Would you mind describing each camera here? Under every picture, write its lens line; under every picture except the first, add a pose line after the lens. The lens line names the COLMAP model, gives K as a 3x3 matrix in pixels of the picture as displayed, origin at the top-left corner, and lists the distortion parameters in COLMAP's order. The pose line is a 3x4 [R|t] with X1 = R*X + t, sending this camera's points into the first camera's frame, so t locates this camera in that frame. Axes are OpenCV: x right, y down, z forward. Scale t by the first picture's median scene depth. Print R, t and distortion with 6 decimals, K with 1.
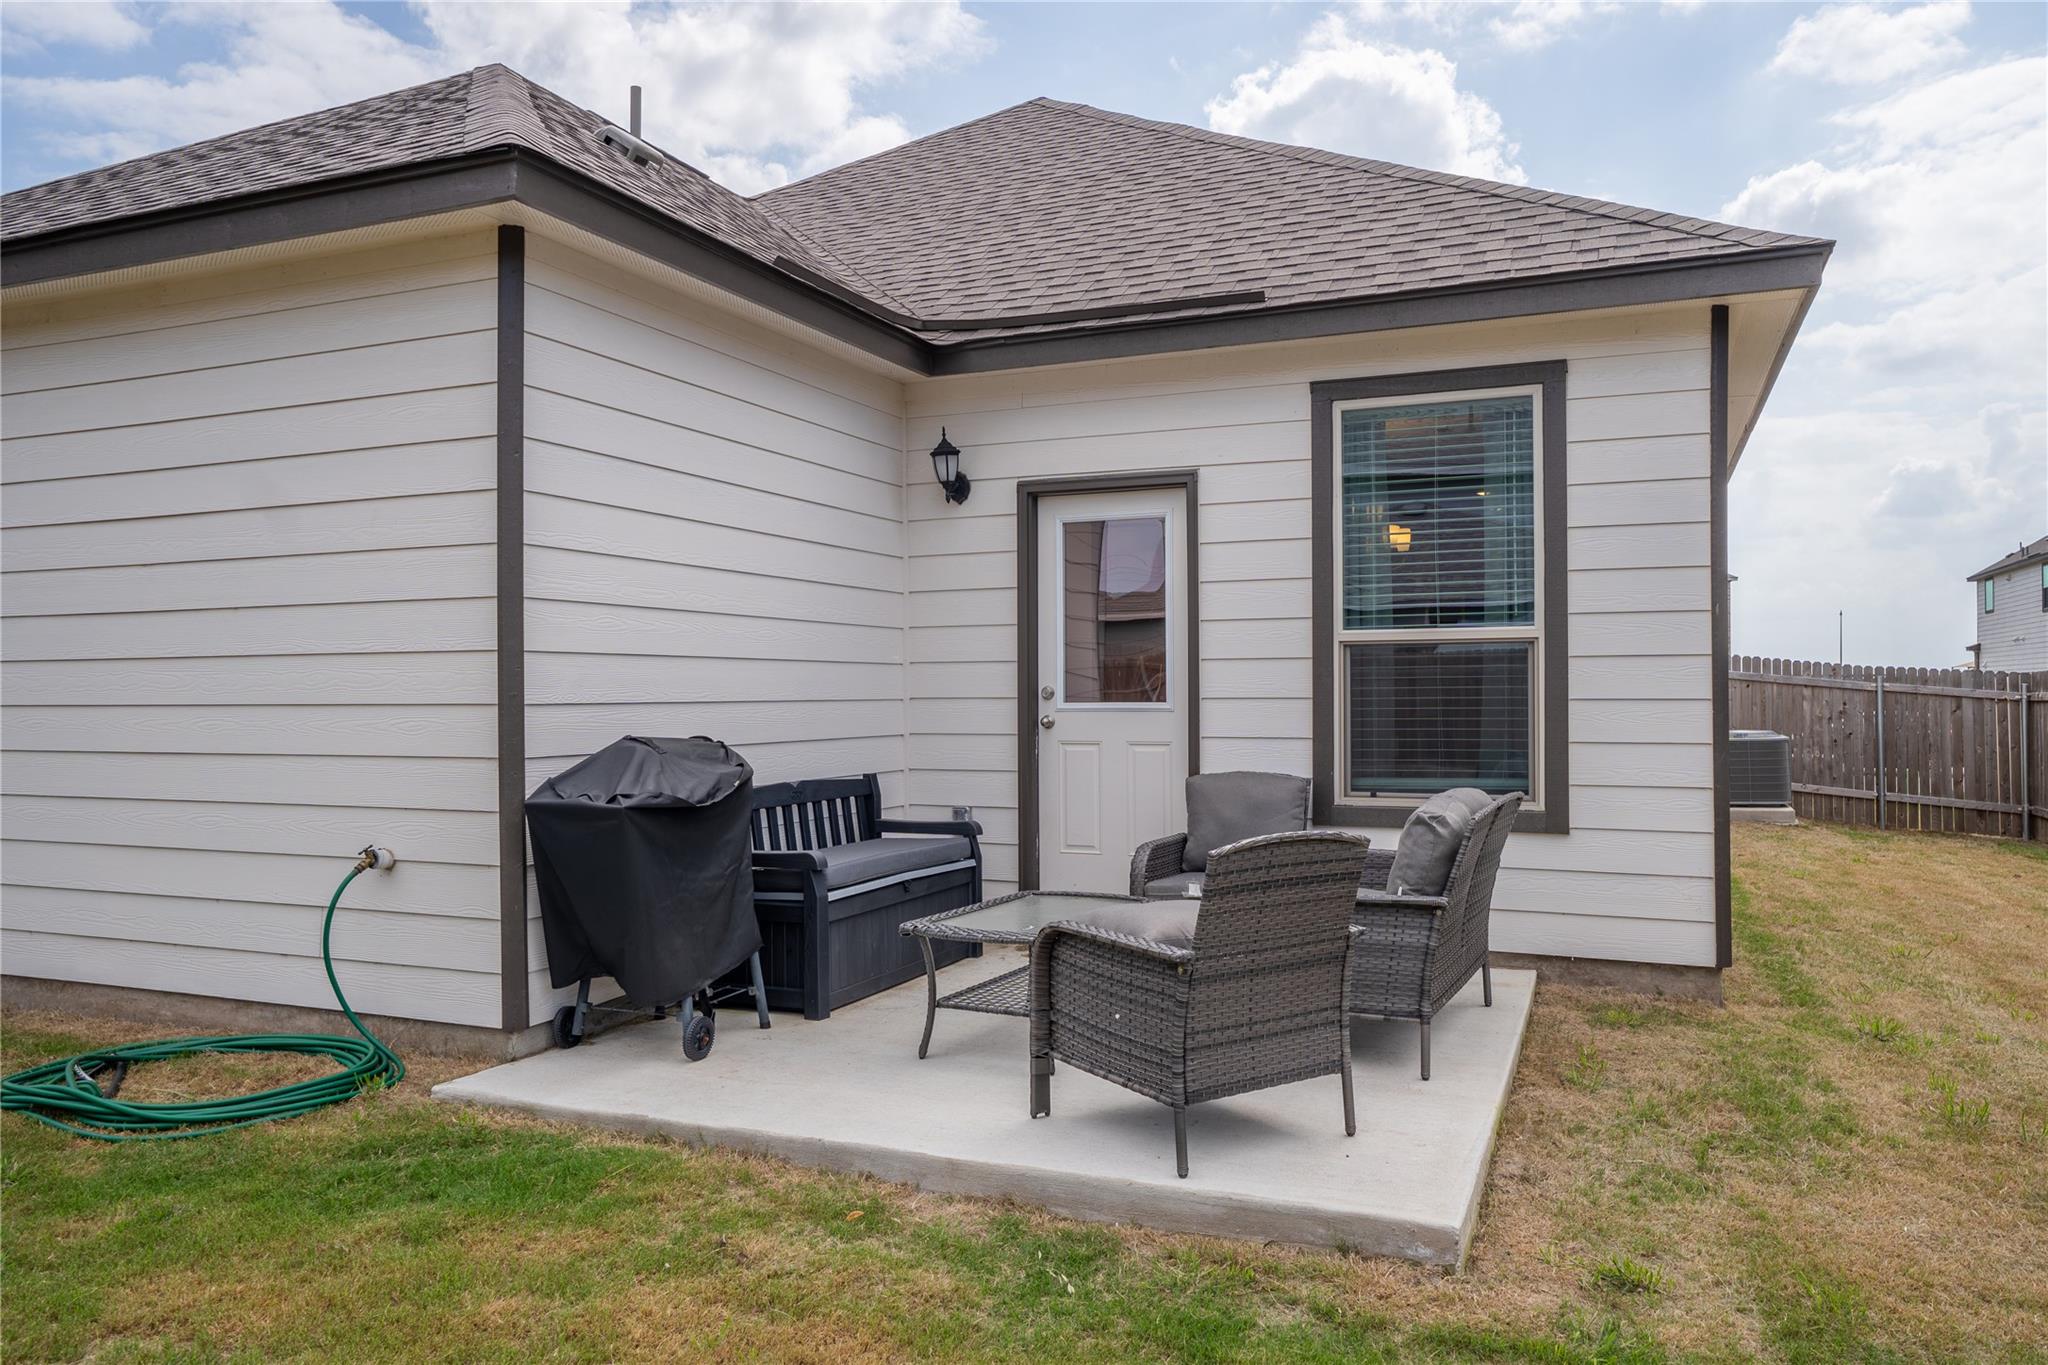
lens RADIAL K [[1392.5, 0, 1037.7], [0, 1392.5, 680.7], [0, 0, 1]] dist [-0.002768, 0.000272]
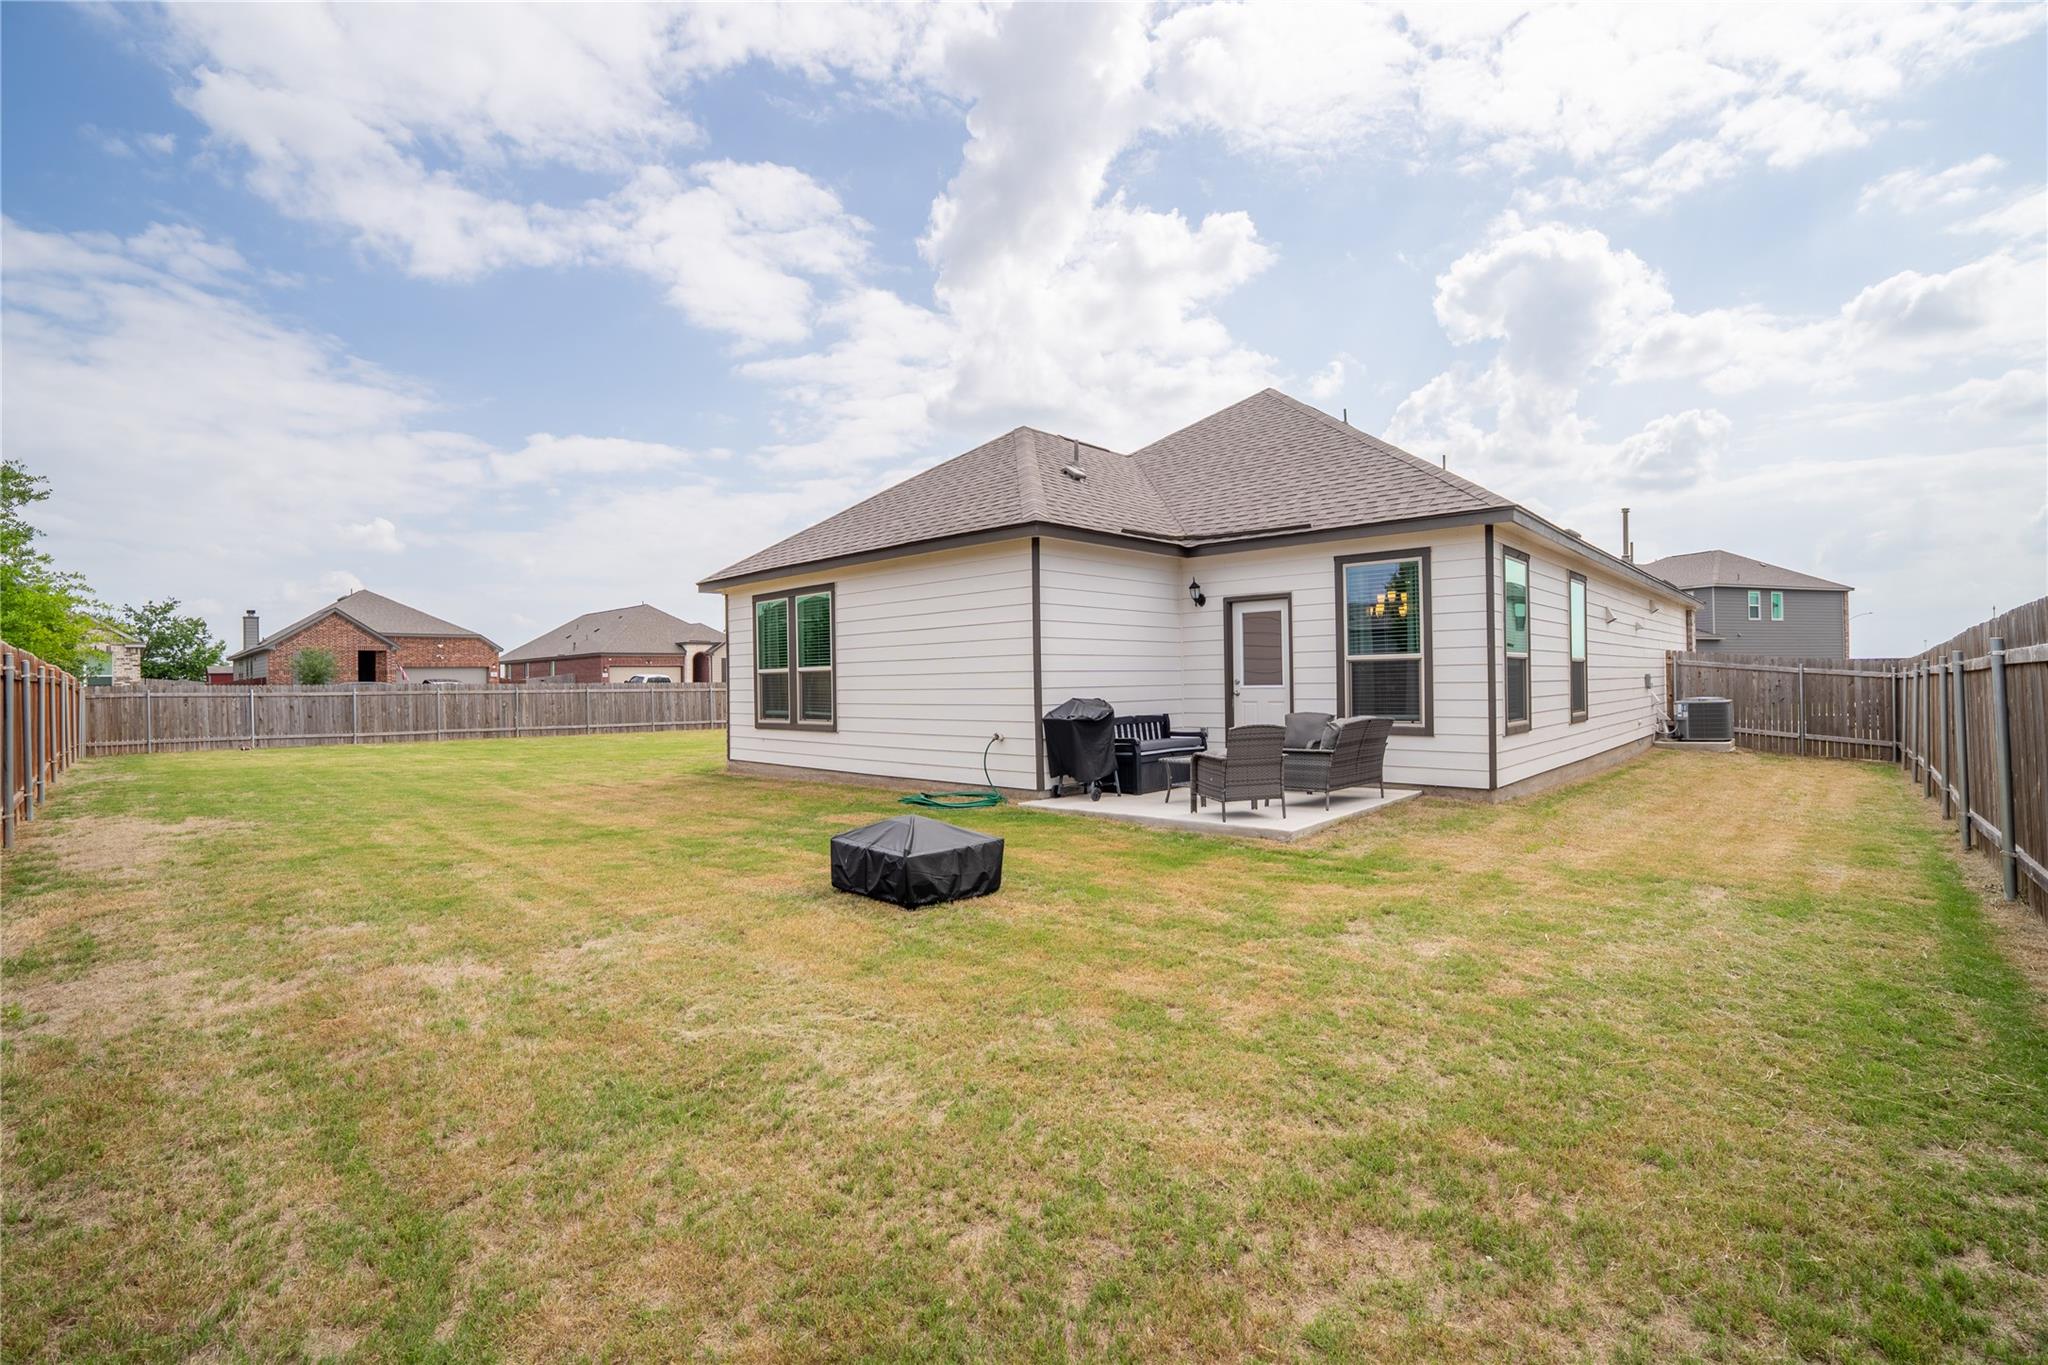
lens RADIAL K [[910.6, 0, 1033.6], [0, 910.6, 682.0], [0, 0, 1]] dist [-0.064787, 0.013326]
pose [[0.940900, -0.010667, -0.338515, 0.252739], [0.014727, 0.999847, 0.009427, -0.013445], [0.338363, -0.013855, 0.940914, -0.766255]]
